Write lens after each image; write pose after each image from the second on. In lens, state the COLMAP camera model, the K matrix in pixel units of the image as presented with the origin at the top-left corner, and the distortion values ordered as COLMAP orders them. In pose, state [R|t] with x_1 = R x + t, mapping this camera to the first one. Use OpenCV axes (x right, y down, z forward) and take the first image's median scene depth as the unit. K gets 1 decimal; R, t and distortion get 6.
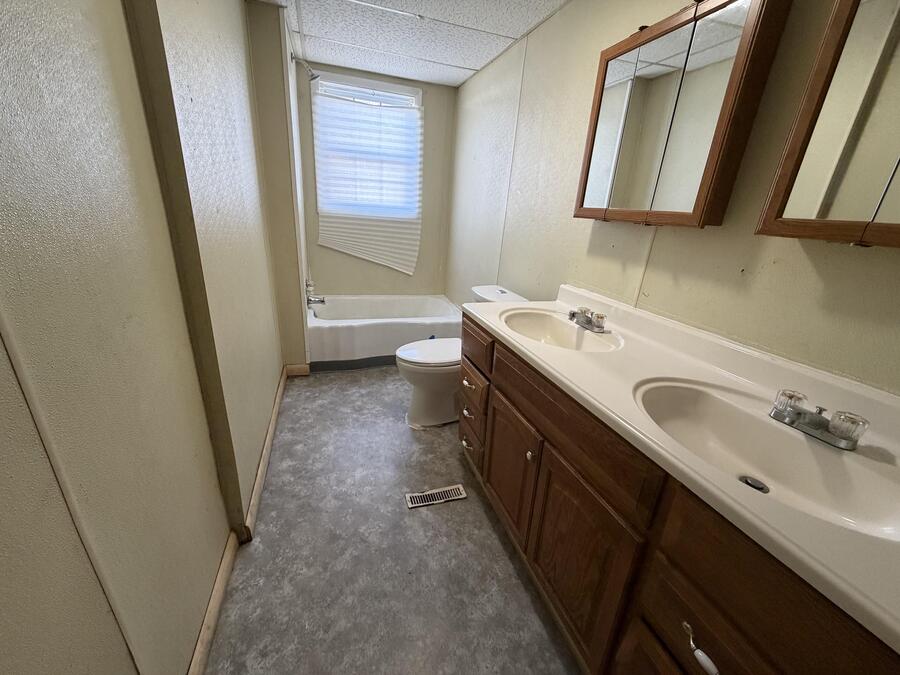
lens RADIAL K [[357.0, 0, 450.0], [0, 357.0, 337.5], [0, 0, 1]] dist [0.001415, 0.000138]
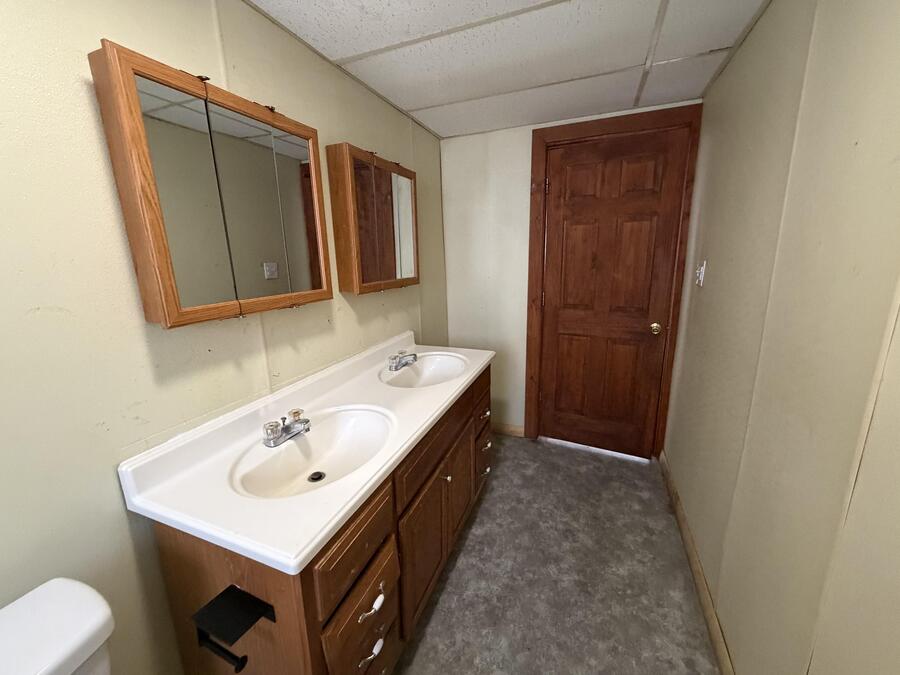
lens RADIAL K [[357.0, 0, 450.0], [0, 357.0, 337.5], [0, 0, 1]] dist [0.001415, 0.000138]
pose [[-0.763941, -0.128542, 0.632353, -0.466030], [0.266533, 0.829601, 0.490634, -0.586252], [-0.587668, 0.543359, -0.599506, 1.293965]]
